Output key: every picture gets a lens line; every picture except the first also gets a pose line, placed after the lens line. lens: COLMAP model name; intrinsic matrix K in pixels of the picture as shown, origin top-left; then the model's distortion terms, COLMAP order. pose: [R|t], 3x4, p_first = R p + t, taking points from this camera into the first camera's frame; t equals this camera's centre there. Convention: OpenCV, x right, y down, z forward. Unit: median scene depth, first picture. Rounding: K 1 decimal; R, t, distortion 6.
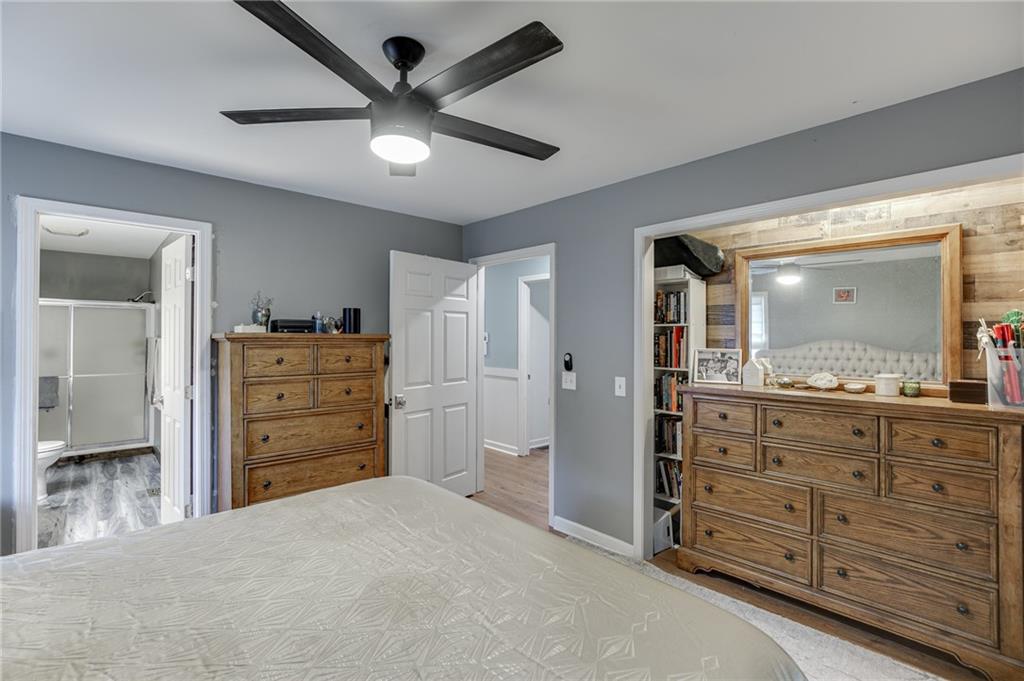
lens RADIAL K [[461.8, 0, 514.3], [0, 461.8, 335.7], [0, 0, 1]] dist [-0.016131, 0.006307]
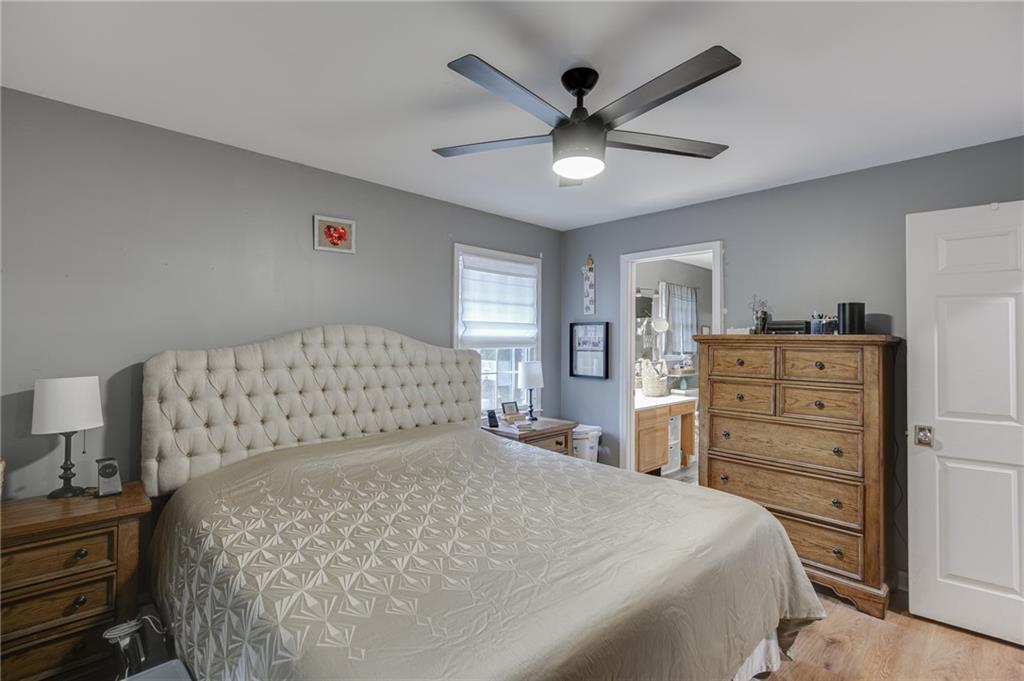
lens RADIAL K [[475.4, 0, 515.1], [0, 475.4, 340.6], [0, 0, 1]] dist [-0.006532, 0.000071]
pose [[0.012791, -0.002411, -0.999915, 0.508578], [-0.004051, 0.999989, -0.002463, 0.011023], [0.999910, 0.004083, 0.012781, 0.467311]]
